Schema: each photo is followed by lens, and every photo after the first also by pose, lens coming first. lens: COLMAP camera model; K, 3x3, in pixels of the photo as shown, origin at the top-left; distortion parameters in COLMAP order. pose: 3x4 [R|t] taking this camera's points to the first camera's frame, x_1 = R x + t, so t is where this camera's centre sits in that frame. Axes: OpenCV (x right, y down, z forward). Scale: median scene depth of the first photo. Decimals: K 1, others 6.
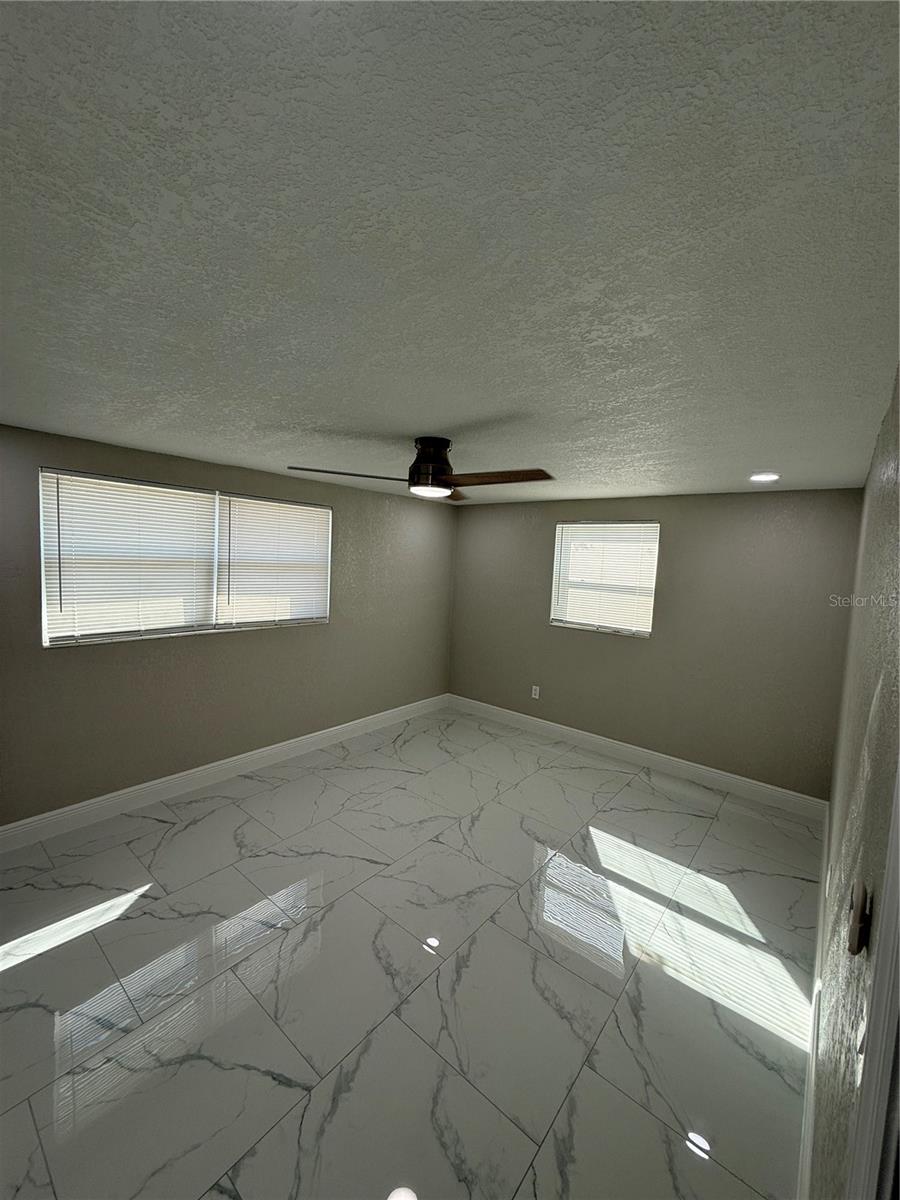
lens RADIAL K [[480.8, 0, 446.7], [0, 480.8, 595.3], [0, 0, 1]] dist [-0.004930, 0.001029]
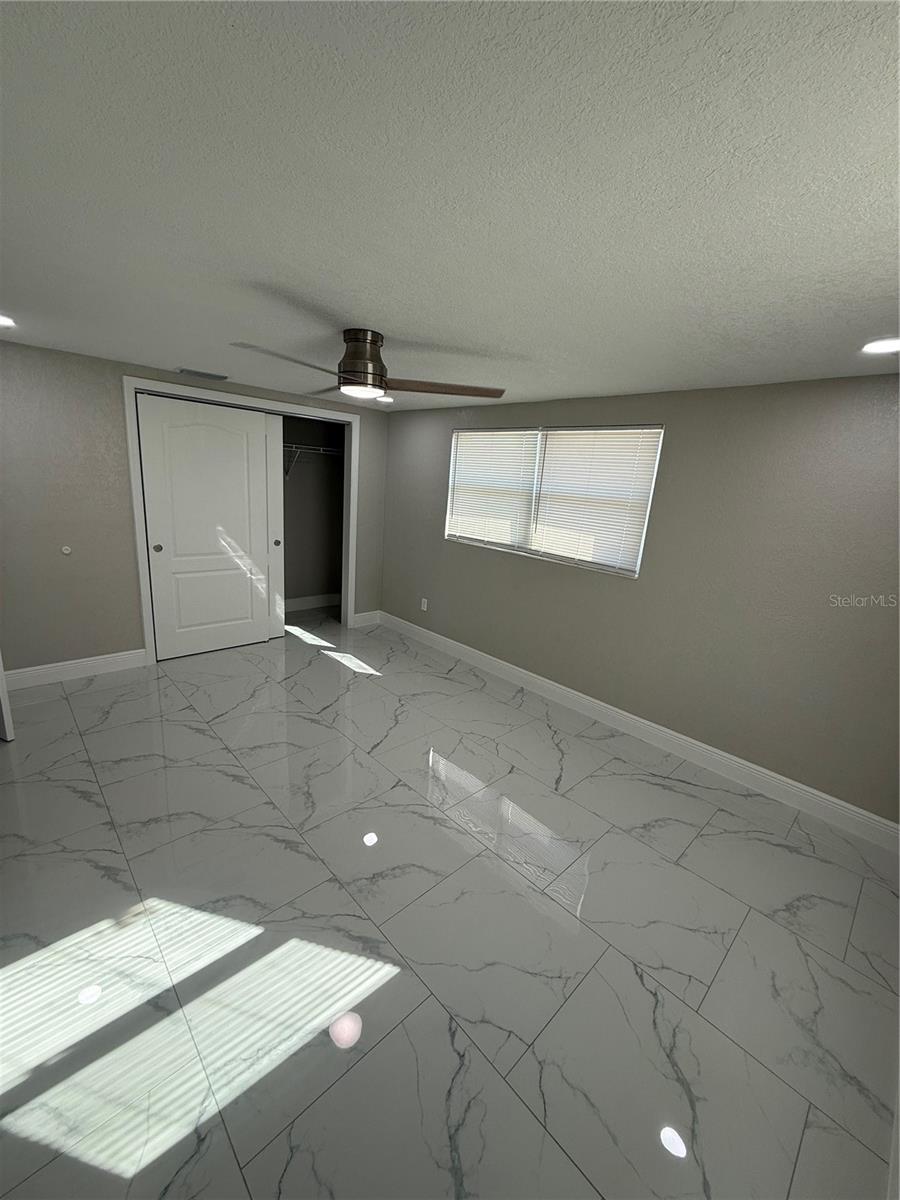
lens RADIAL K [[480.8, 0, 456.4], [0, 480.8, 596.7], [0, 0, 1]] dist [-0.004930, 0.001029]
pose [[-0.110546, 0.182099, -0.977046, 0.693751], [-0.157988, 0.967352, 0.198168, -0.029845], [0.981234, 0.176269, -0.078168, 0.973077]]
